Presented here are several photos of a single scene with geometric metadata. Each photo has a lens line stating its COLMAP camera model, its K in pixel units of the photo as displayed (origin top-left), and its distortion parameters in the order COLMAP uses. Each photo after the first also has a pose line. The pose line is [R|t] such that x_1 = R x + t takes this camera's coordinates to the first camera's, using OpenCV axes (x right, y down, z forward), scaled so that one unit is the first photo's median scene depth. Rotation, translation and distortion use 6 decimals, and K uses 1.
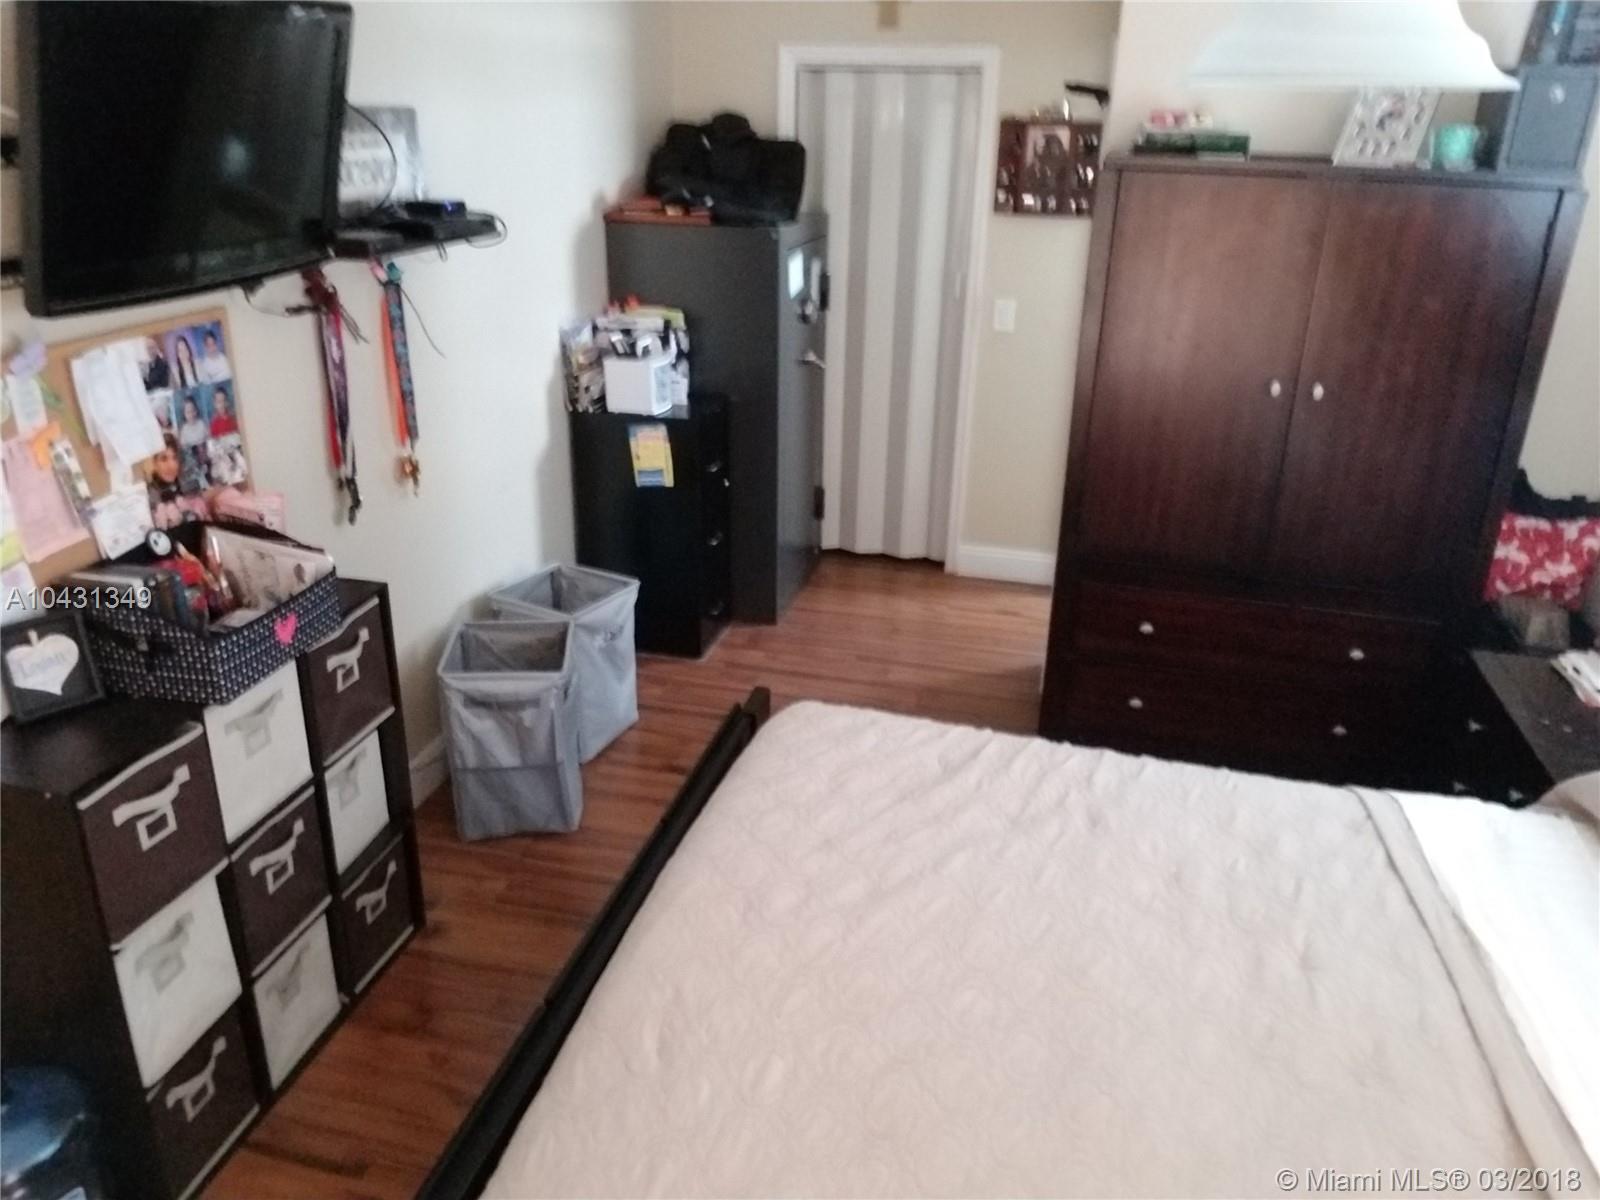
lens RADIAL K [[1209.5, 0, 770.9], [0, 1209.5, 570.6], [0, 0, 1]] dist [0.028135, -0.061392]
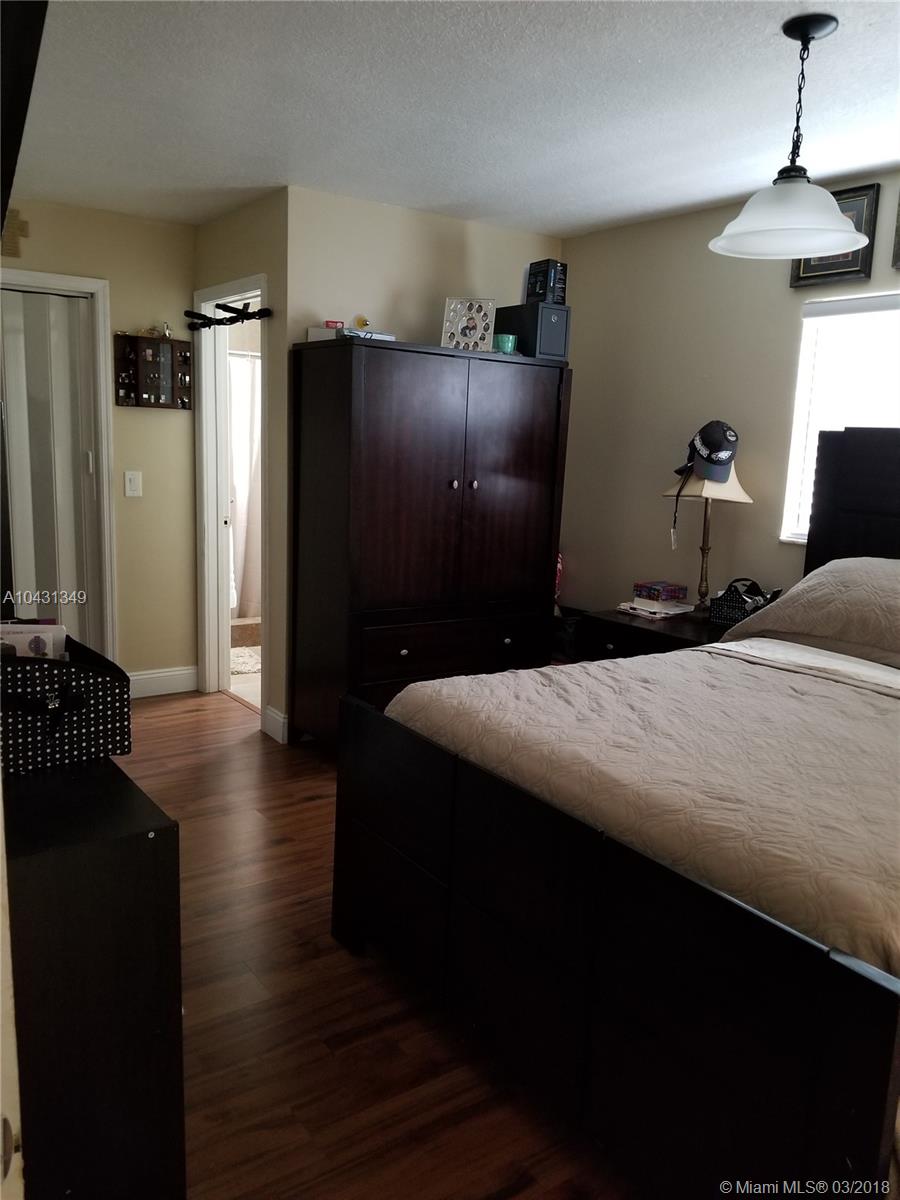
lens RADIAL K [[934.5, 0, 459.1], [0, 934.5, 600.9], [0, 0, 1]] dist [0.040124, -0.064406]
pose [[0.641691, -0.127921, 0.756220, -0.534194], [0.249790, 0.967091, -0.048367, 0.062260], [-0.725147, 0.219933, 0.652527, 0.203862]]
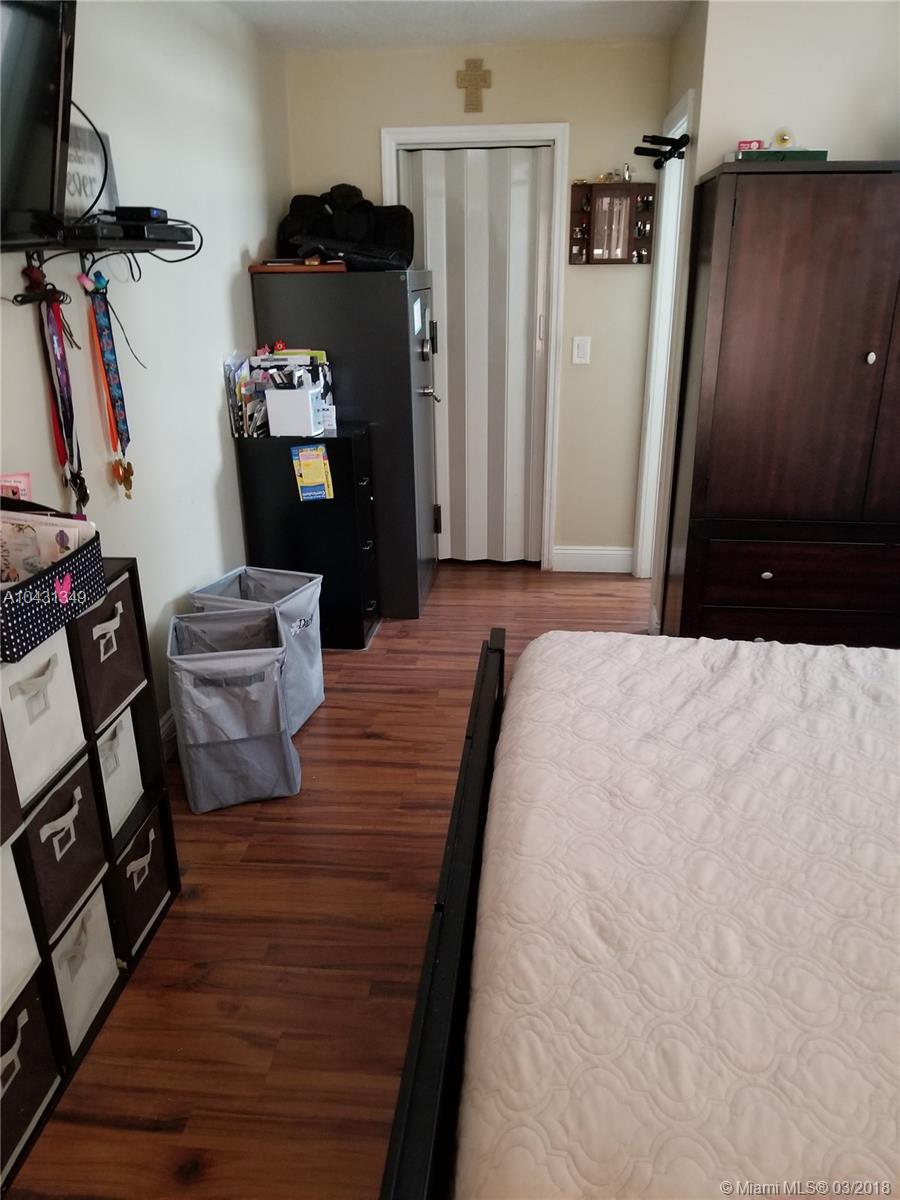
lens RADIAL K [[934.5, 0, 440.0], [0, 934.5, 612.8], [0, 0, 1]] dist [0.040124, -0.064406]
pose [[0.988632, -0.077671, 0.128741, -0.135419], [0.078801, 0.996883, -0.003700, 0.065638], [-0.128053, 0.013803, 0.991671, 0.138537]]
